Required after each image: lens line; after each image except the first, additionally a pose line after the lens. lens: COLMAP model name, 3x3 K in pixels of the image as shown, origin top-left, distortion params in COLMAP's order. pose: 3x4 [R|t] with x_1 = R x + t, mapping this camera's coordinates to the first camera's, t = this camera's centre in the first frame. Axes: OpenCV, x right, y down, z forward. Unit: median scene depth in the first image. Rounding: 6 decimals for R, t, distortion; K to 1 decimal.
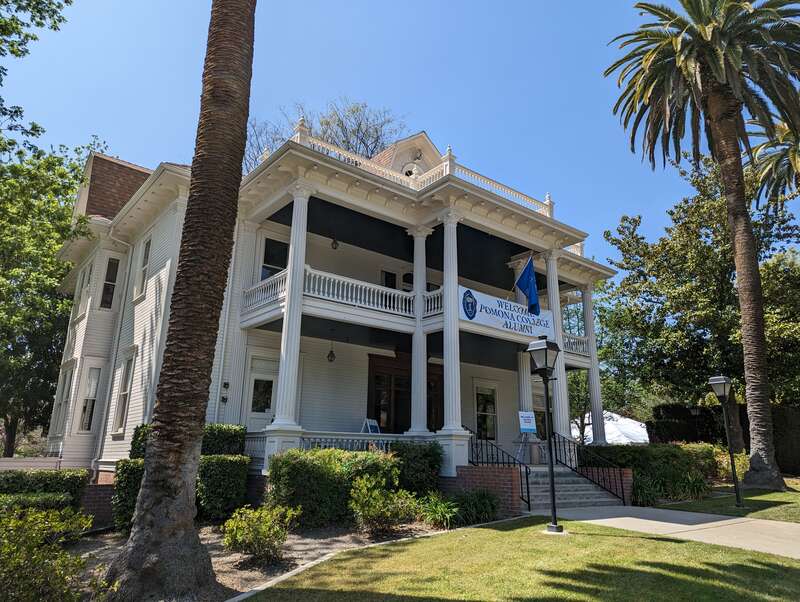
lens RADIAL K [[564.6, 0, 396.5], [0, 564.6, 299.1], [0, 0, 1]] dist [0.009215, -0.006679]
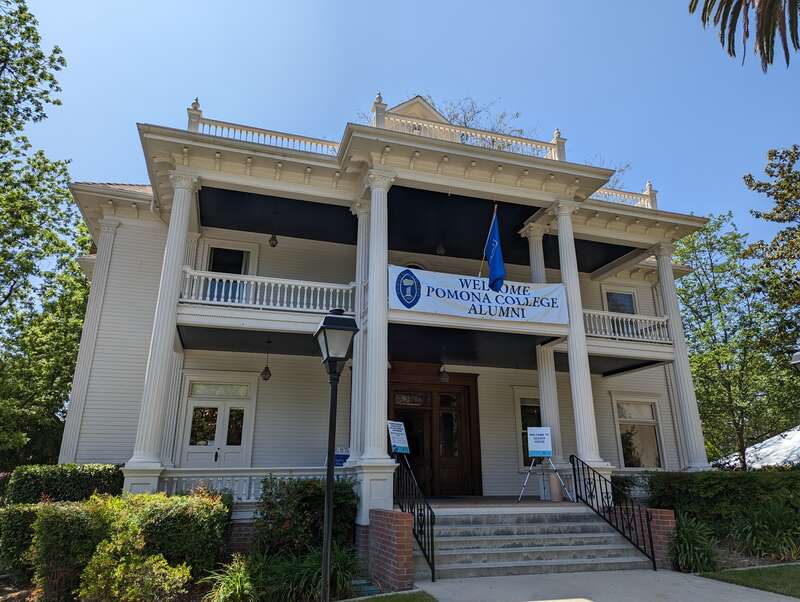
lens RADIAL K [[564.6, 0, 402.8], [0, 564.6, 300.1], [0, 0, 1]] dist [0.009215, -0.006679]
pose [[0.930598, -0.131743, -0.341513, 0.366649], [0.118493, 0.991172, -0.059472, 0.067145], [0.346333, 0.014878, 0.937994, 0.288124]]
